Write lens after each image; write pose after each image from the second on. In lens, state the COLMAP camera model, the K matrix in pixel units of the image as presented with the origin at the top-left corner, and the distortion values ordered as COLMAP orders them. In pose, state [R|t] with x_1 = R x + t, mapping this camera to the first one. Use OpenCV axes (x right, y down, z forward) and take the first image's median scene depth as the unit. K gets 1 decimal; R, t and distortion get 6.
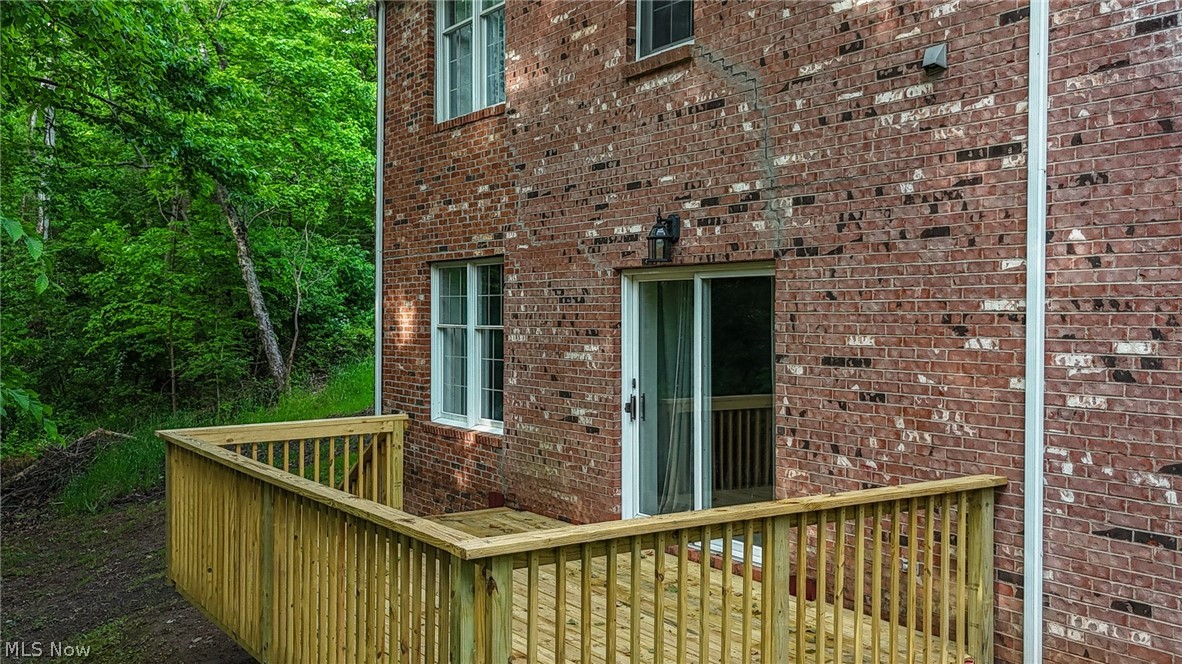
lens RADIAL K [[1096.7, 0, 590.7], [0, 1096.7, 335.2], [0, 0, 1]] dist [0.052402, 0.000000]
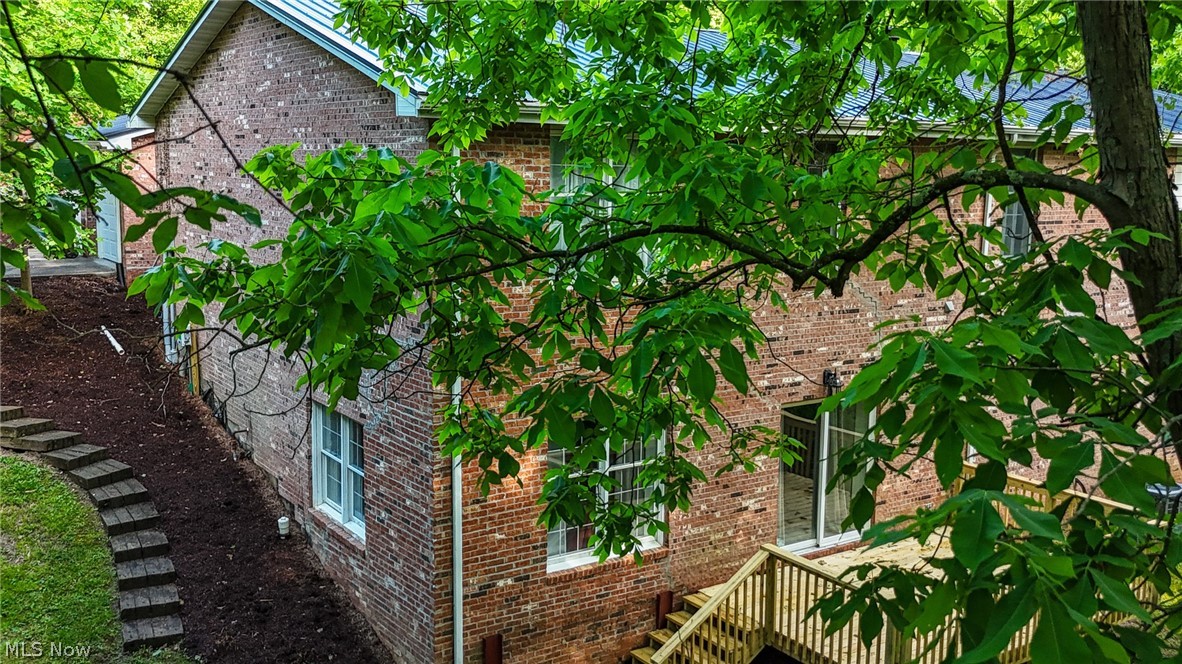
lens RADIAL K [[1096.7, 0, 591.3], [0, 1096.7, 325.2], [0, 0, 1]] dist [0.052402, 0.000000]
pose [[-0.025670, -0.133432, 0.990725, -1.550897], [0.009235, 0.990978, 0.133705, -0.394746], [-0.999628, 0.012582, -0.024206, 1.339817]]
